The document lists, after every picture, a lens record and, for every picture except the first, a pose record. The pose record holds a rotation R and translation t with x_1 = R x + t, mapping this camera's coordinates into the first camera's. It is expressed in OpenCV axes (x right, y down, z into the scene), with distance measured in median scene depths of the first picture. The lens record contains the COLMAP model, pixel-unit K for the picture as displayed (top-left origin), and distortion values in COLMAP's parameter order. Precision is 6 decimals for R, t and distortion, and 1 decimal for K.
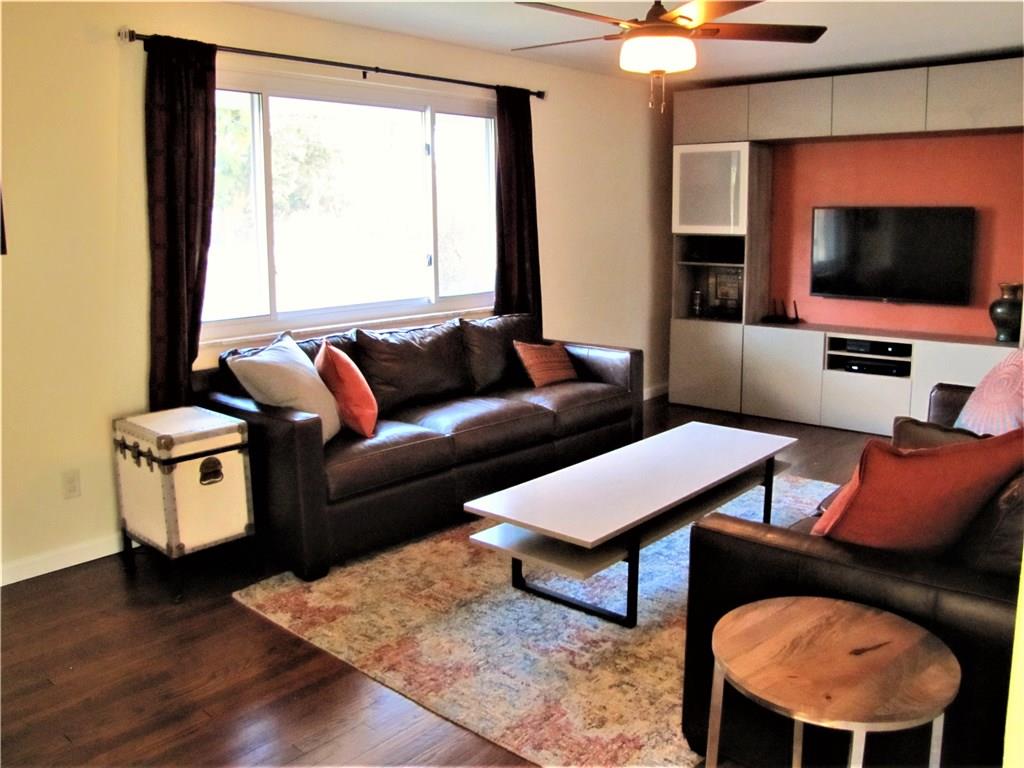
lens RADIAL K [[860.2, 0, 525.5], [0, 860.2, 375.3], [0, 0, 1]] dist [-0.179653, 0.121667]
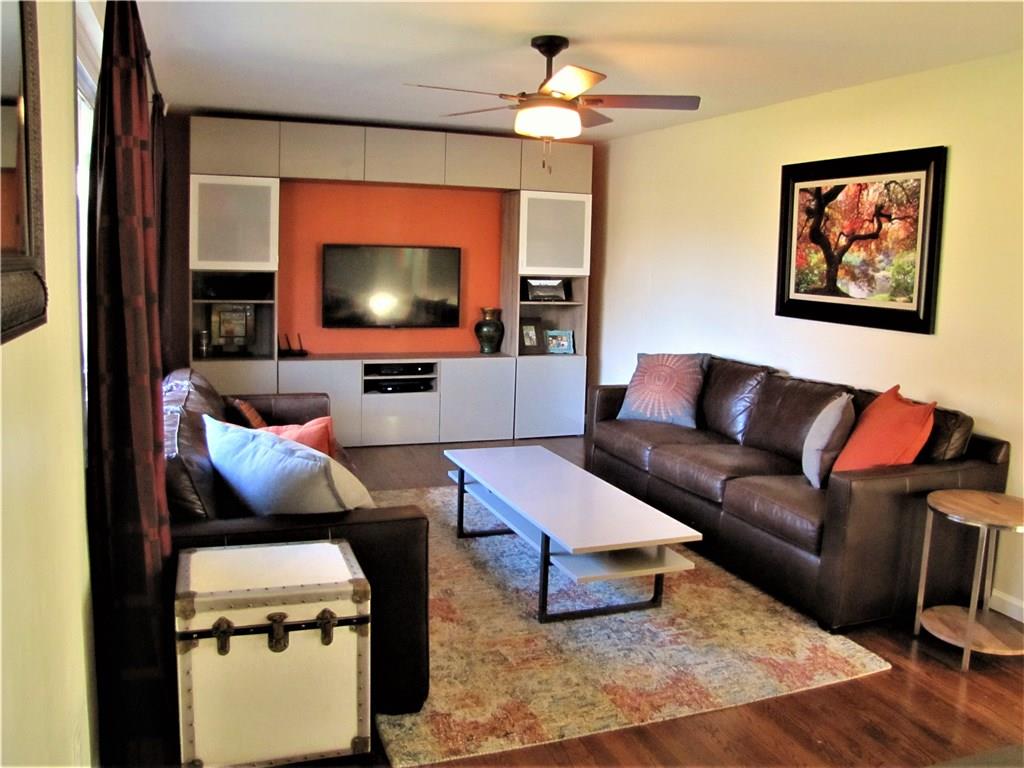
lens RADIAL K [[860.2, 0, 525.5], [0, 860.2, 375.3], [0, 0, 1]] dist [-0.179653, 0.121667]
pose [[0.454576, -0.097876, 0.885314, -0.567900], [0.122442, 0.991375, 0.046733, -0.061863], [-0.882252, 0.087156, 0.462639, 0.329443]]
